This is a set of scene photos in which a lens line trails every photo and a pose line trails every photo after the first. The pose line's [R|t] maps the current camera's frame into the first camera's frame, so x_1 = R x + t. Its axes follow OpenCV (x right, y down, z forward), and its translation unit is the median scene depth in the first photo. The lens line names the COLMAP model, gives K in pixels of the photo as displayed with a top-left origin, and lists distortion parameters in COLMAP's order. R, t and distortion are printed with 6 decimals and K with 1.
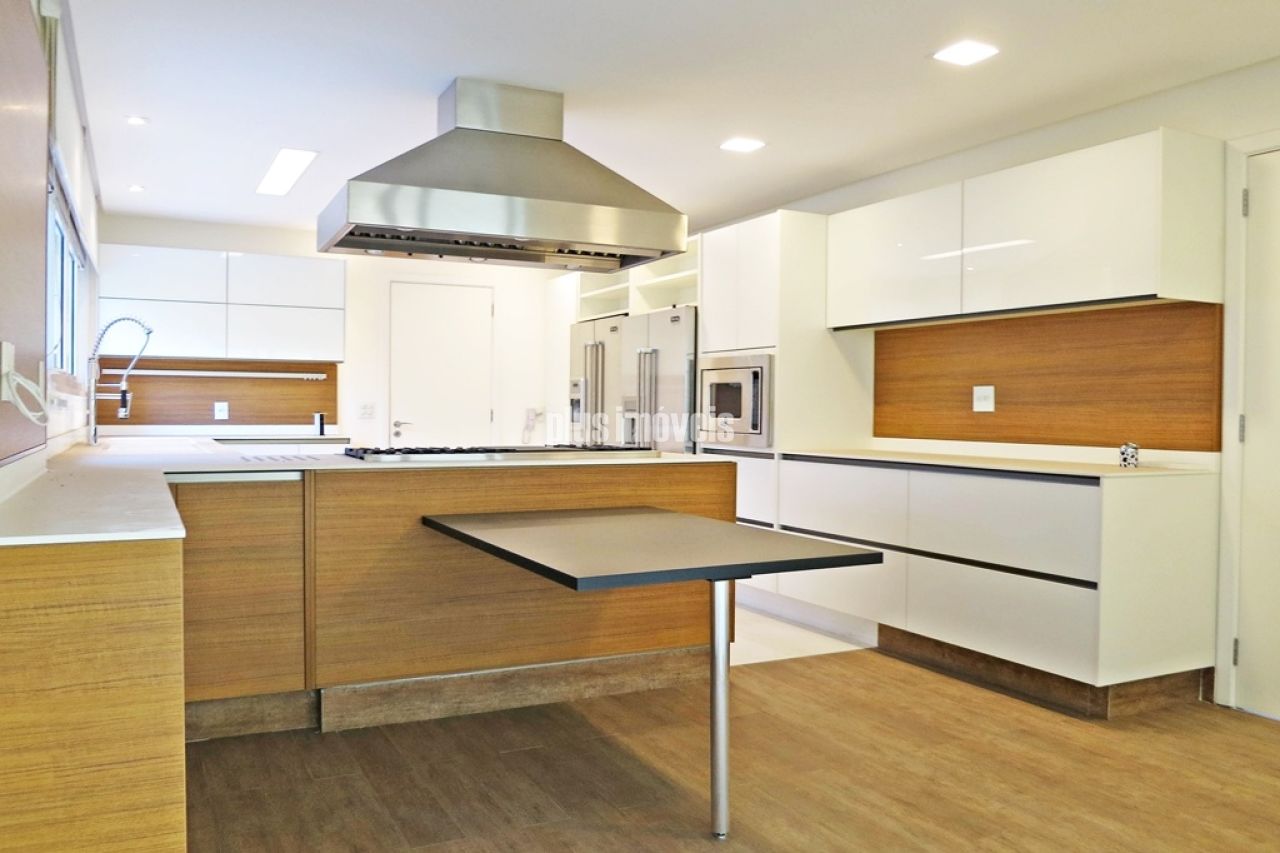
lens RADIAL K [[902.7, 0, 640.0], [0, 902.7, 426.5], [0, 0, 1]] dist [-0.057819, 0.005331]
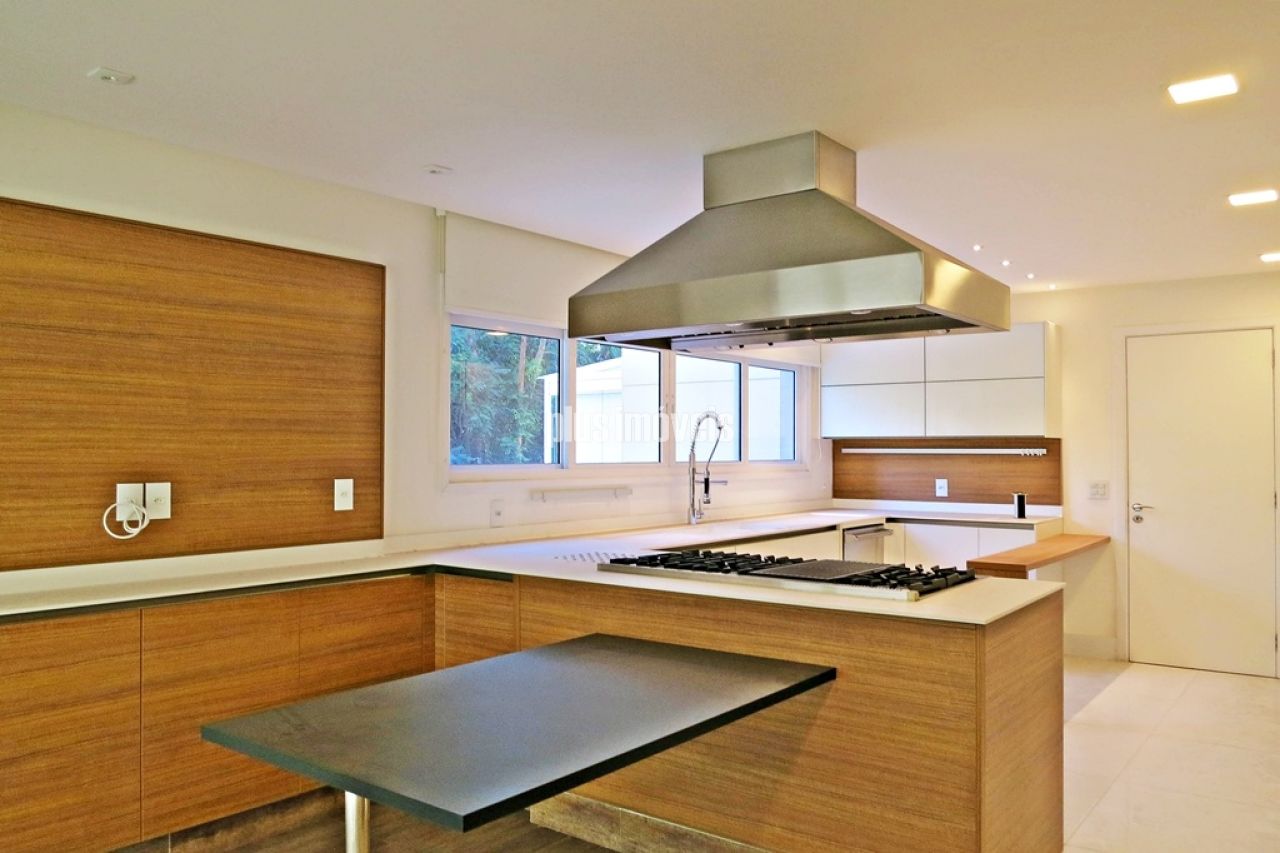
lens RADIAL K [[902.7, 0, 640.0], [0, 902.7, 426.5], [0, 0, 1]] dist [-0.057819, 0.005331]
pose [[0.483225, -0.034586, -0.874813, 0.255319], [-0.020424, 0.998502, -0.050758, -0.029501], [0.875258, 0.042394, 0.481795, 0.228405]]
